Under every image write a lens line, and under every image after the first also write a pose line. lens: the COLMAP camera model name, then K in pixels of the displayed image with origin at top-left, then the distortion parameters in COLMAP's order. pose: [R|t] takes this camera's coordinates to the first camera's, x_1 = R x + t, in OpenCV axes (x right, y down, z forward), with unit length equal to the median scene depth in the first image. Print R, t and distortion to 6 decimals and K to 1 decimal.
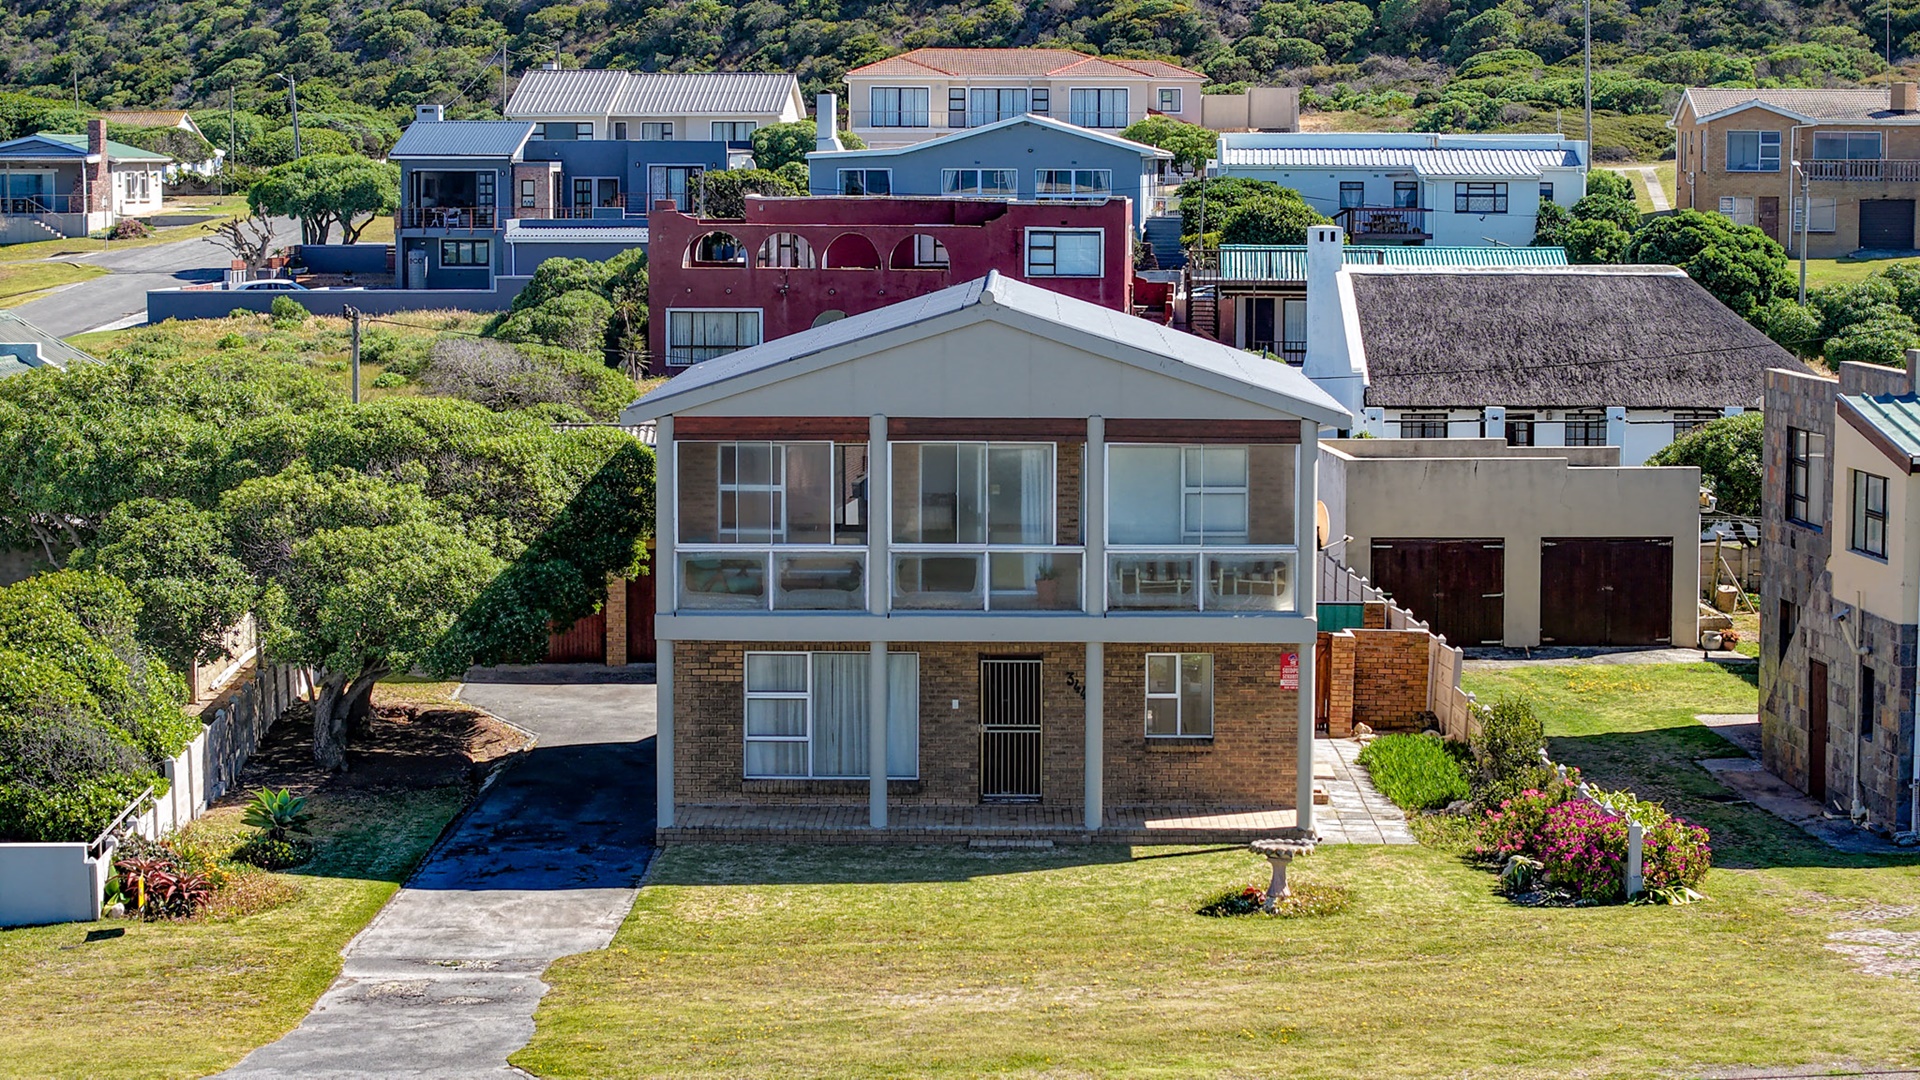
lens RADIAL K [[3806.5, 0, 960.0], [0, 3806.5, 540.0], [0, 0, 1]] dist [-0.398651, 2.948680]
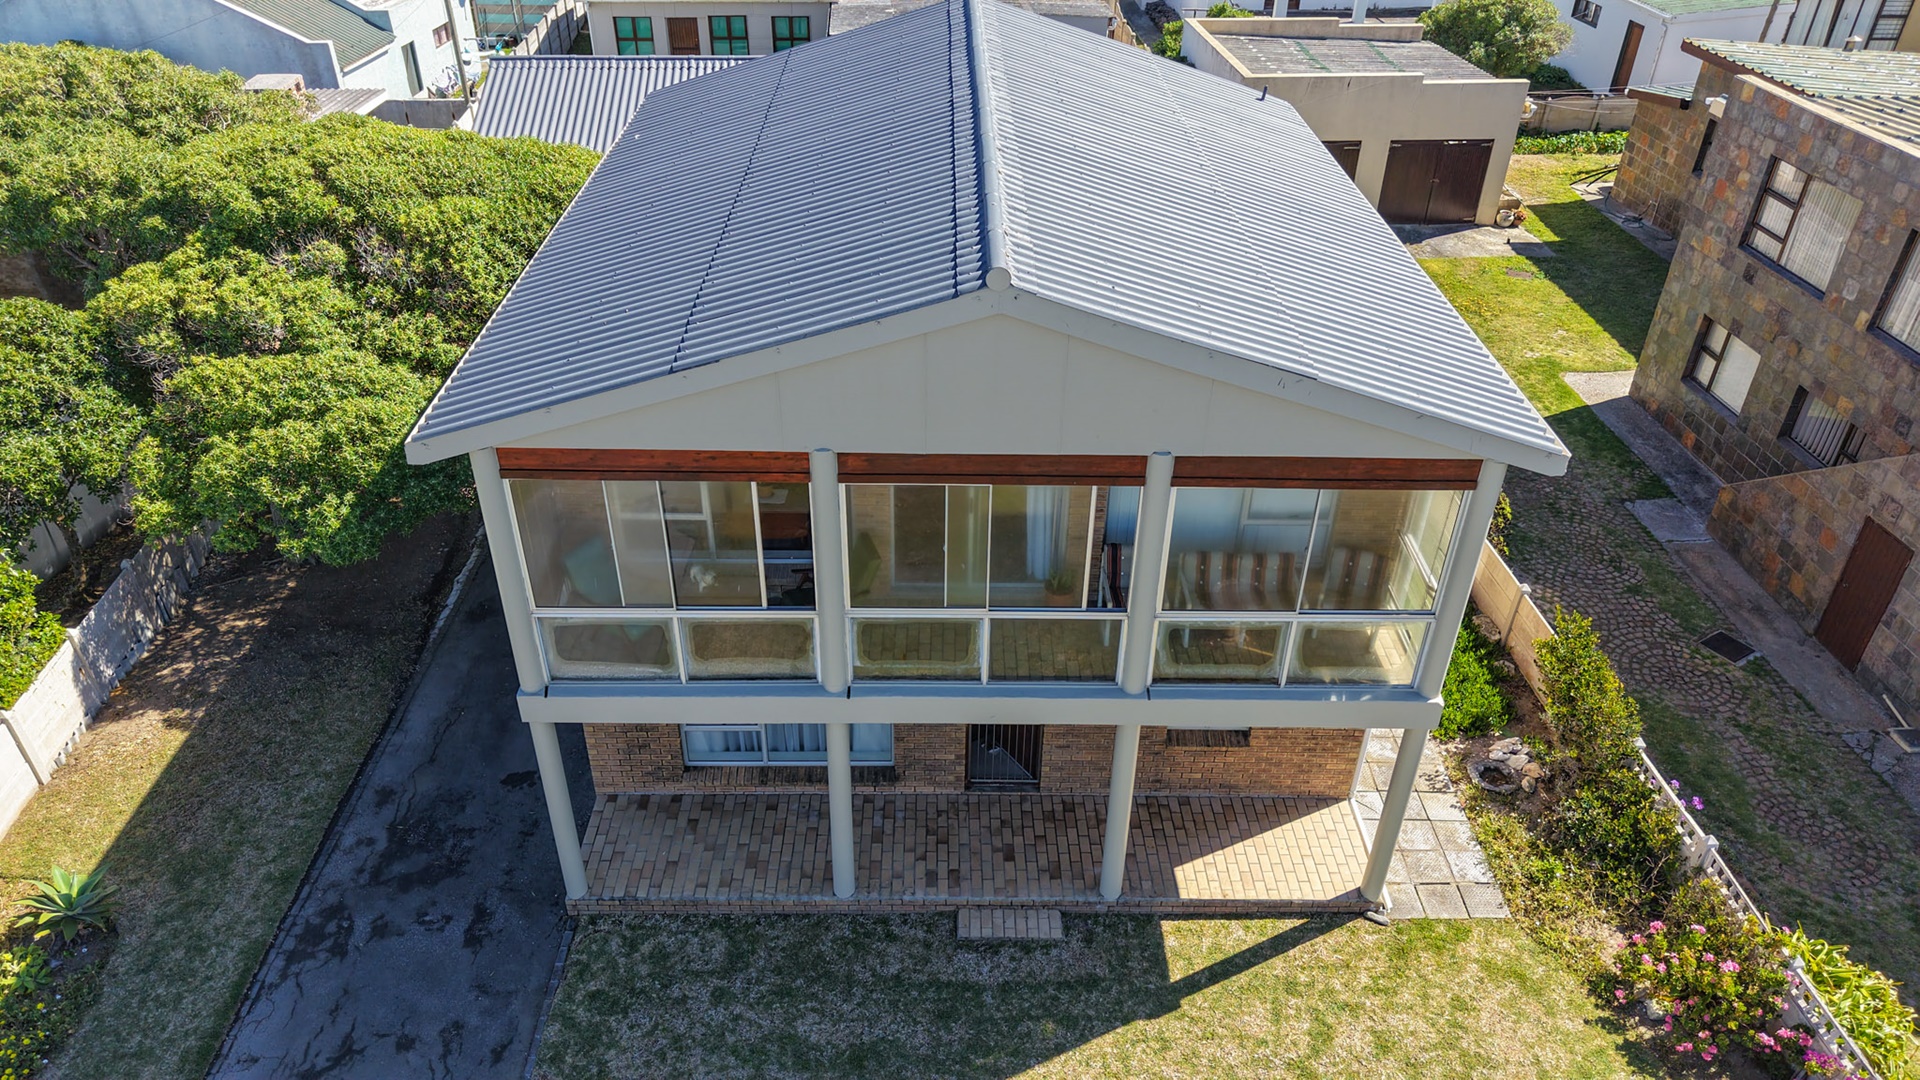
lens RADIAL K [[1296.3, 0, 956.9], [0, 1296.3, 578.1], [0, 0, 1]] dist [0.024042, -0.025866]
pose [[0.999577, -0.005828, 0.028489, -0.004948], [-0.008719, 0.874560, 0.484839, -0.113813], [-0.027741, -0.484882, 0.874139, 0.769669]]
